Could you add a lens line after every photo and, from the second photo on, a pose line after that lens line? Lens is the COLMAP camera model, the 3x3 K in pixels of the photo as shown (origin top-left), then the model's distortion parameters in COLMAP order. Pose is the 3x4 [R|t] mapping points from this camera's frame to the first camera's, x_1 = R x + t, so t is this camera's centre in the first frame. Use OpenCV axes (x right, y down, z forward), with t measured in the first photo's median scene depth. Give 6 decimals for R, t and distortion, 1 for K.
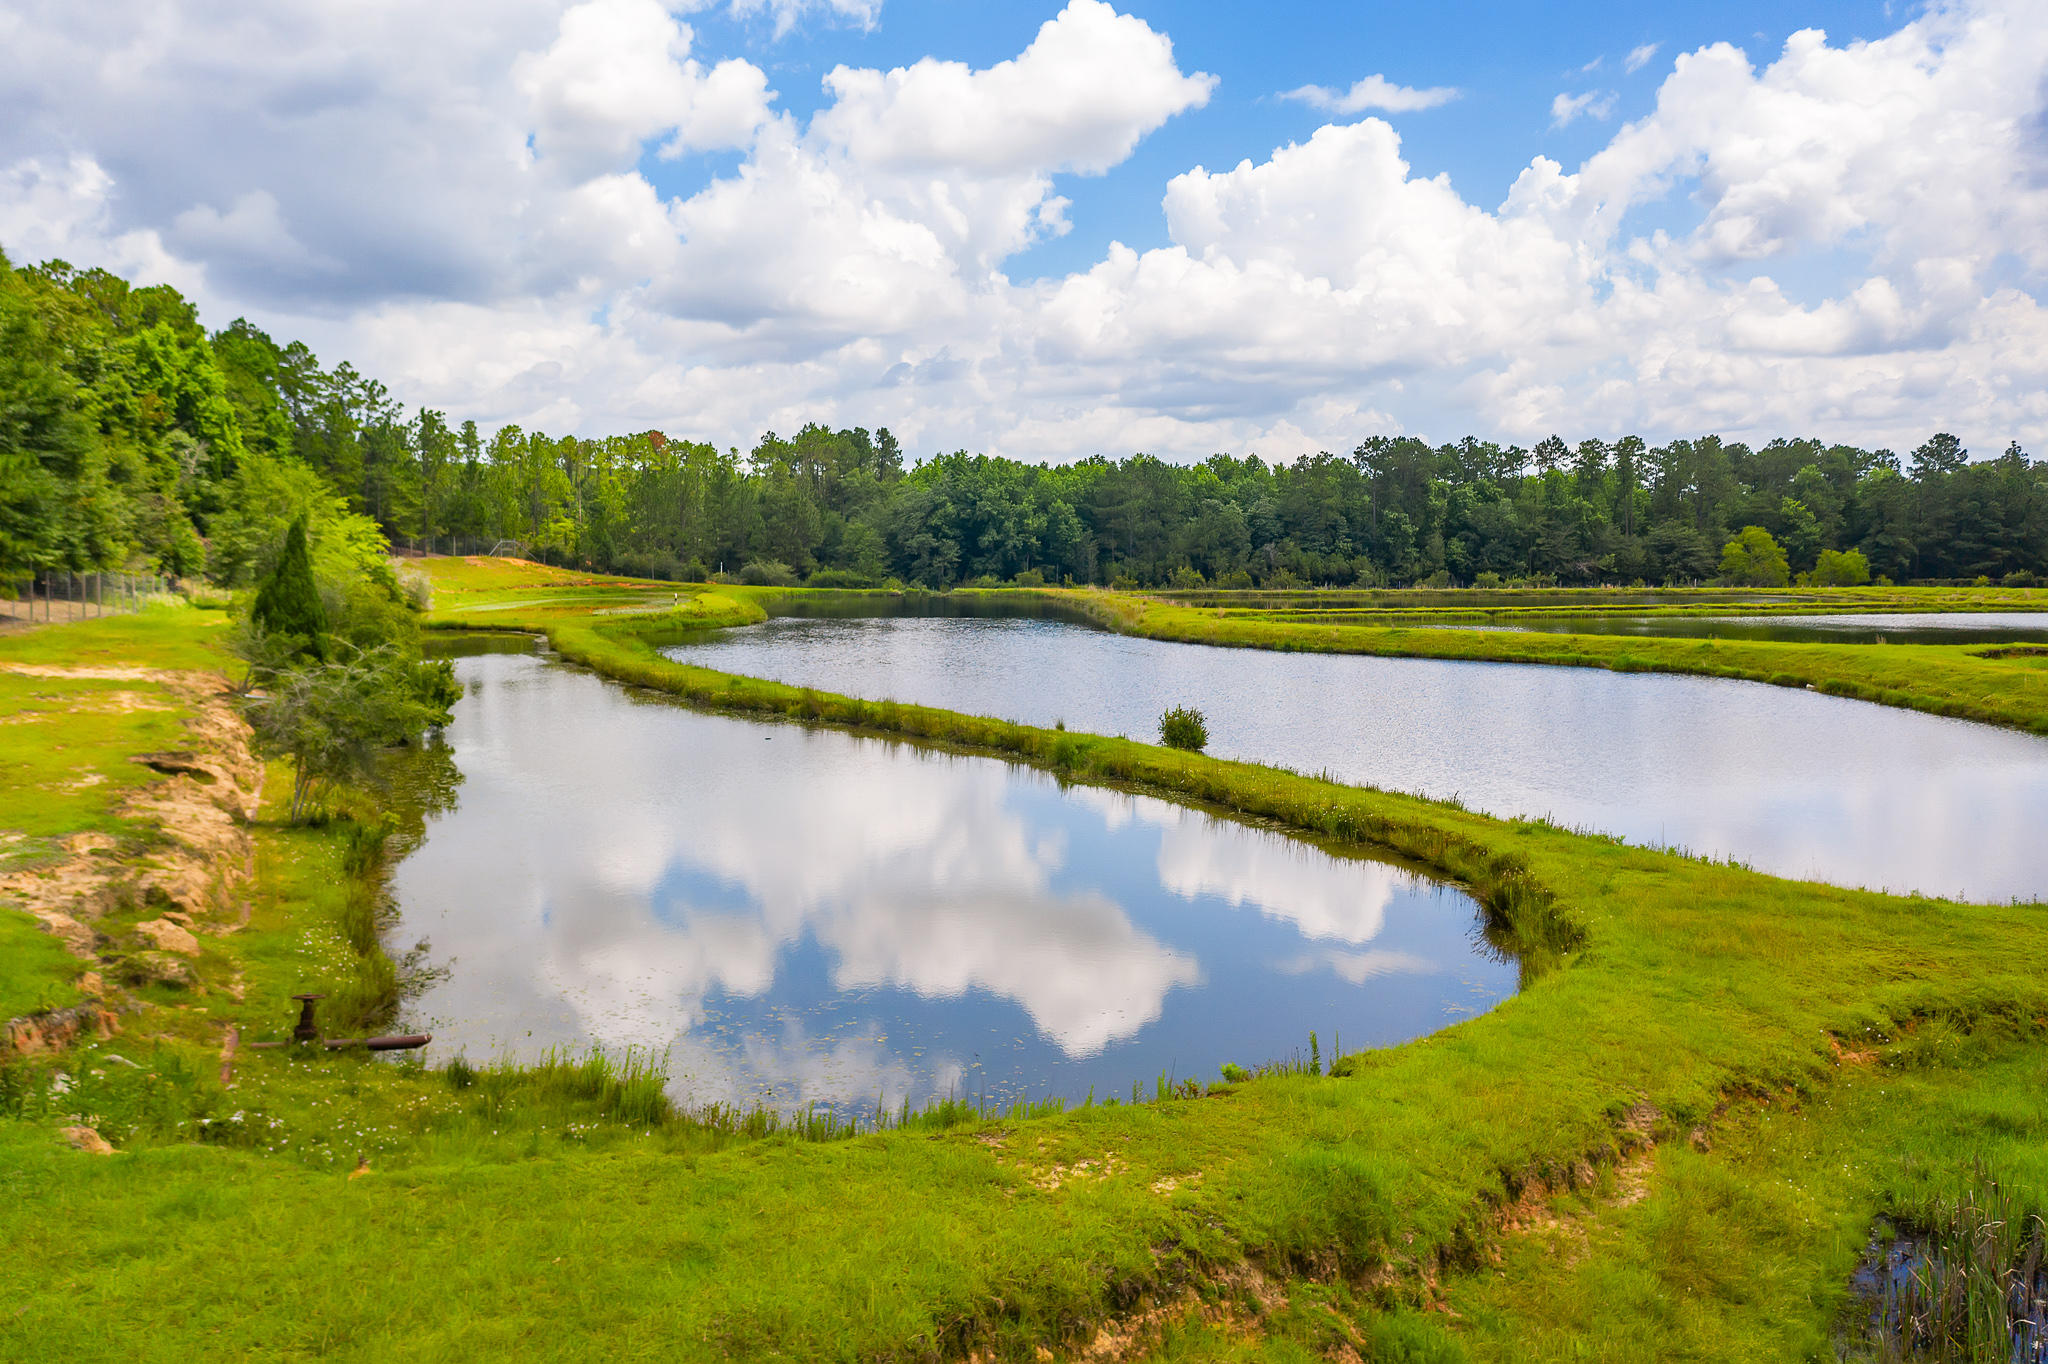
lens RADIAL K [[1659.5, 0, 1024.0], [0, 1659.5, 682.0], [0, 0, 1]] dist [-0.005439, 0.013017]
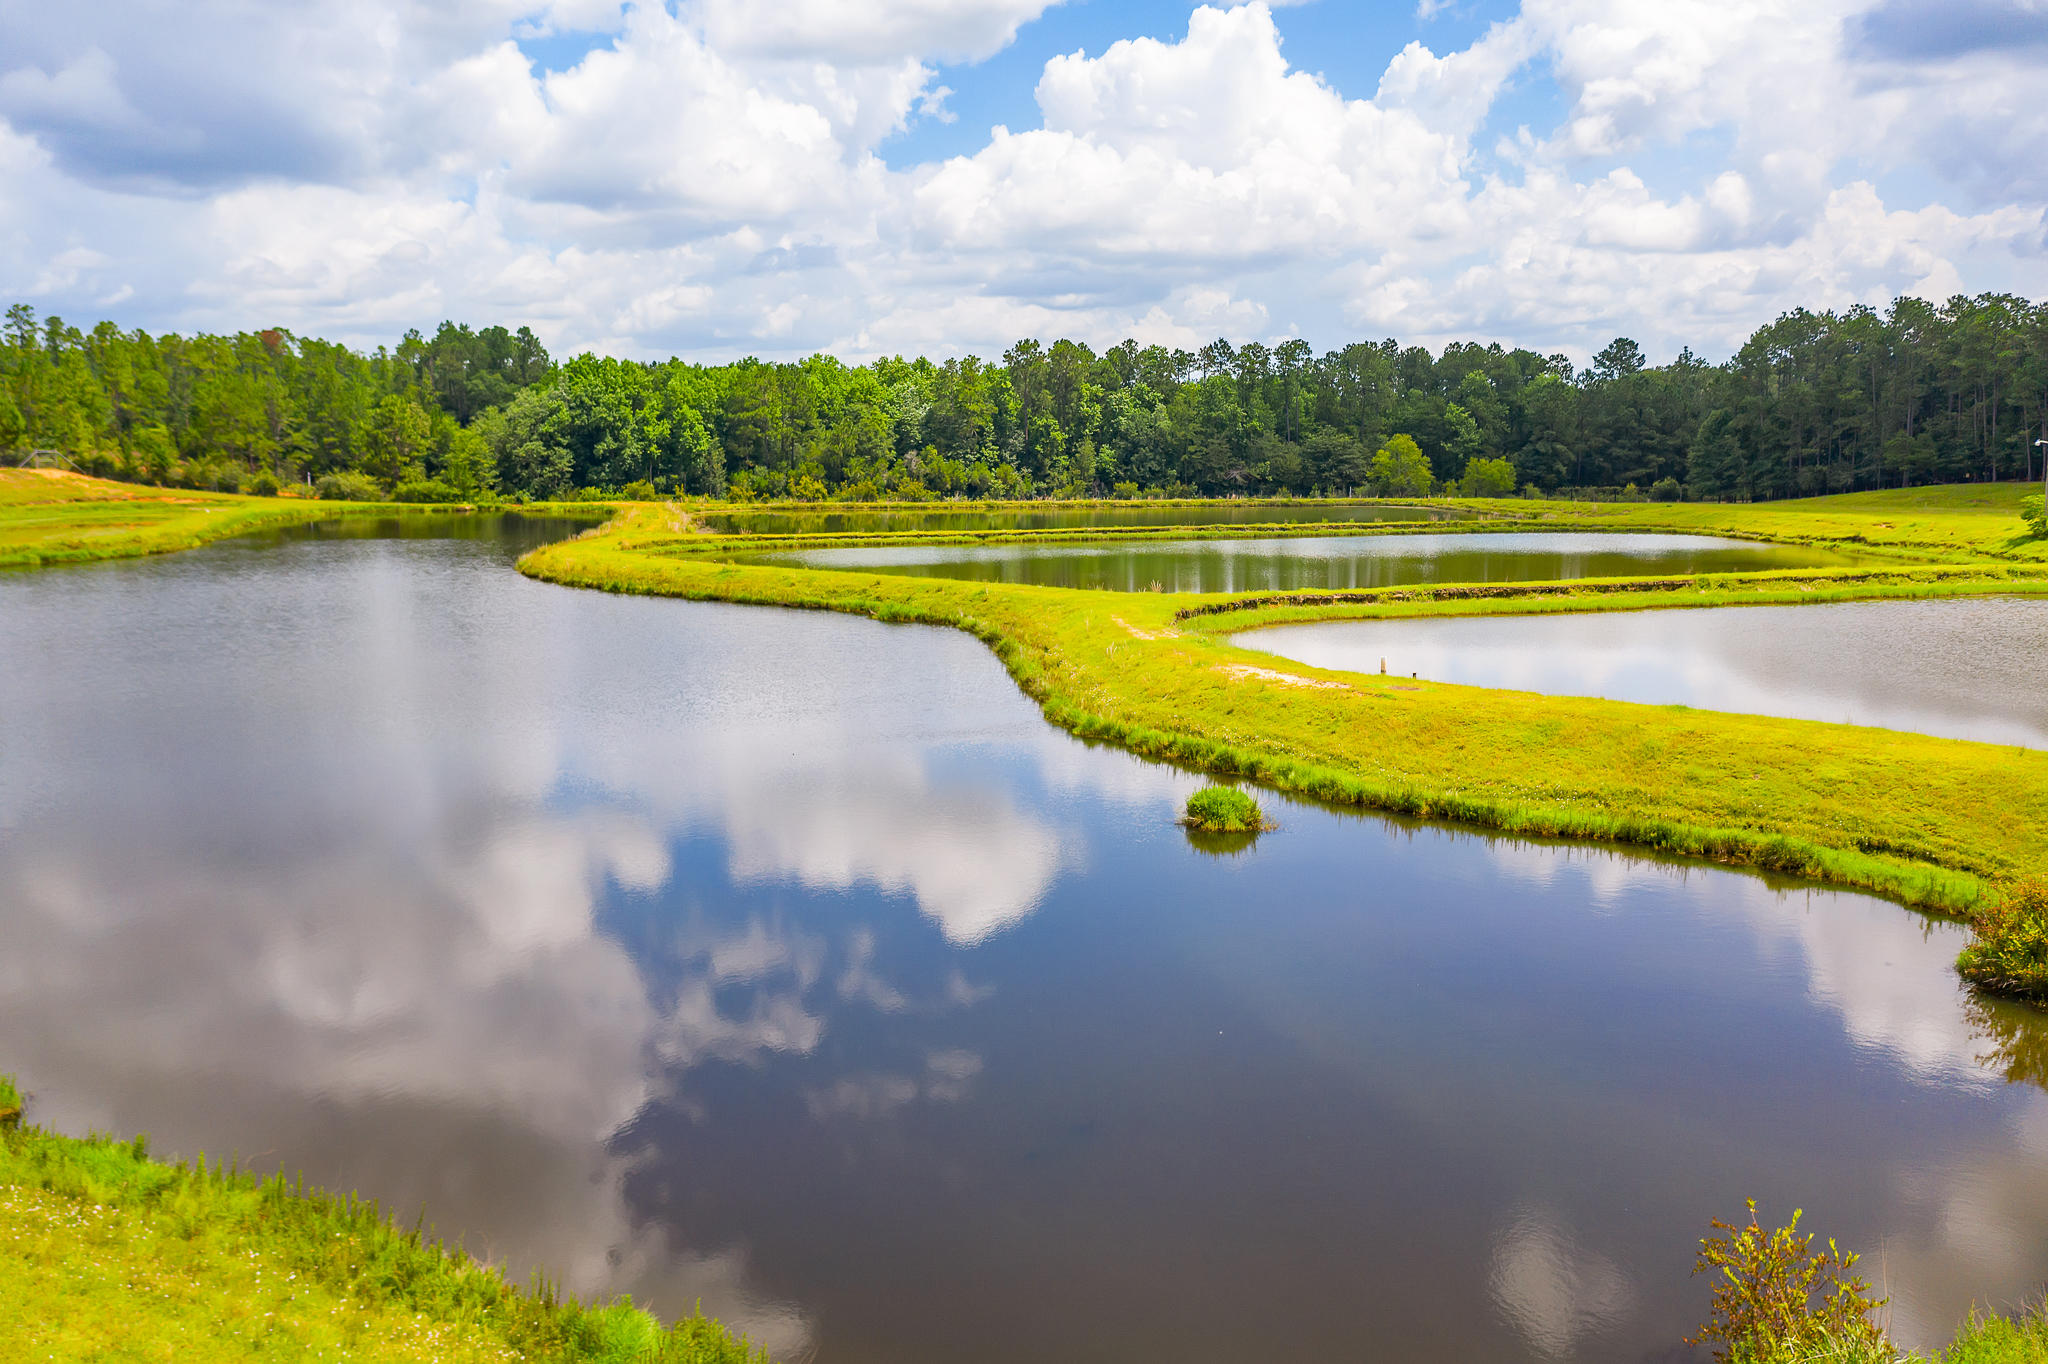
lens RADIAL K [[1659.5, 0, 1024.0], [0, 1659.5, 682.0], [0, 0, 1]] dist [-0.005439, 0.013017]
pose [[0.997053, -0.010101, 0.076044, 0.136279], [0.005164, 0.997882, 0.064843, -0.011632], [-0.076538, -0.064259, 0.994994, 0.025532]]
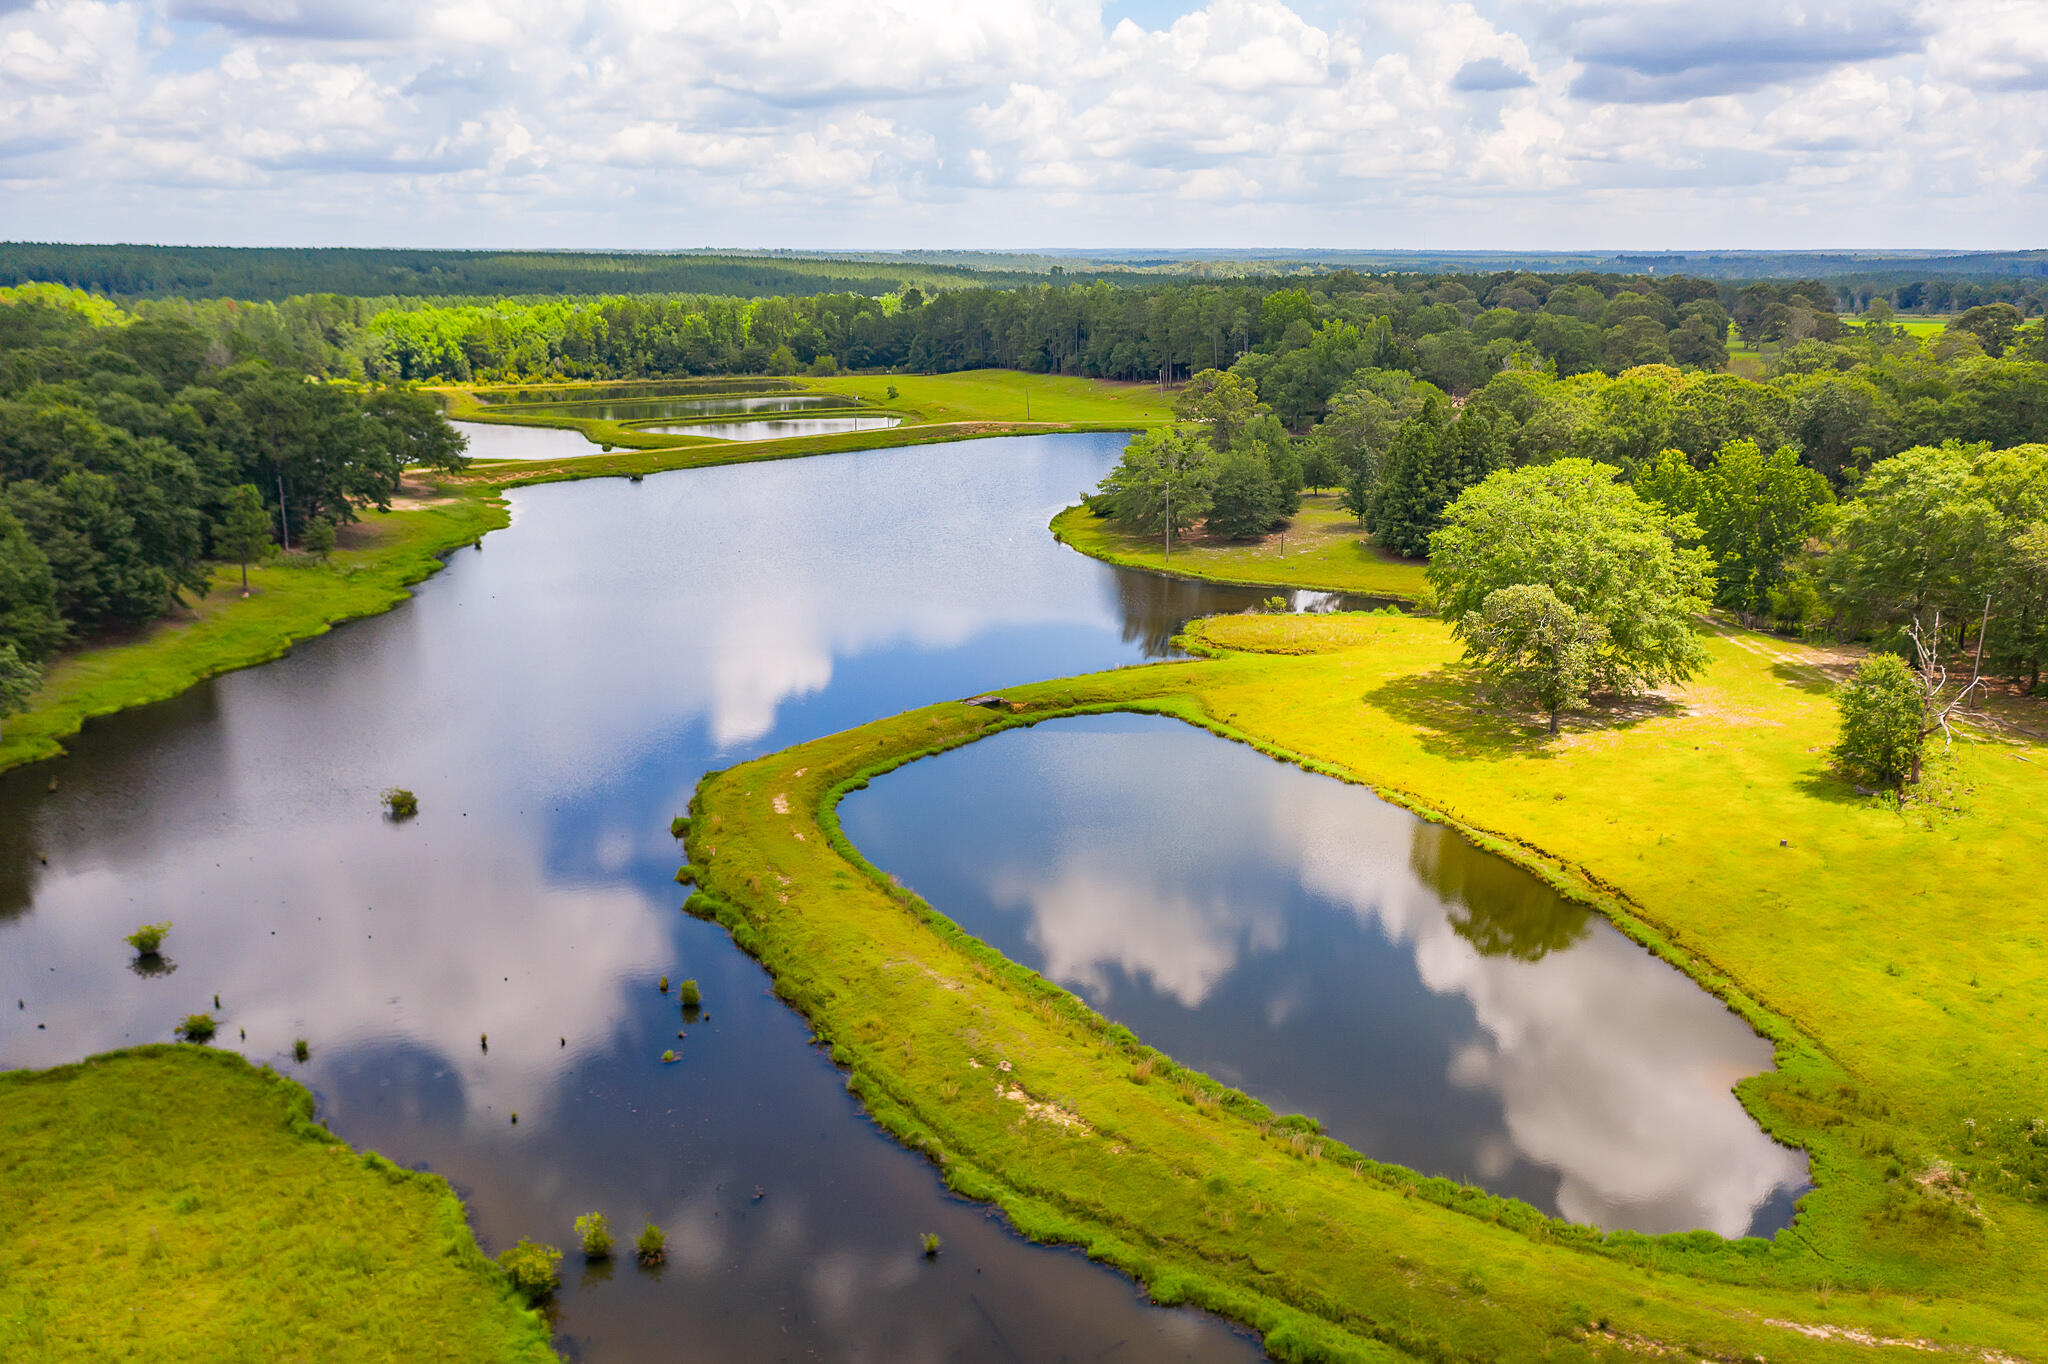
lens RADIAL K [[1659.5, 0, 1024.0], [0, 1659.5, 682.0], [0, 0, 1]] dist [-0.005439, 0.013017]
pose [[0.960129, -0.072360, 0.270031, 0.117062], [0.026137, 0.984925, 0.170996, -0.022098], [-0.278334, -0.157120, 0.947546, -1.215378]]
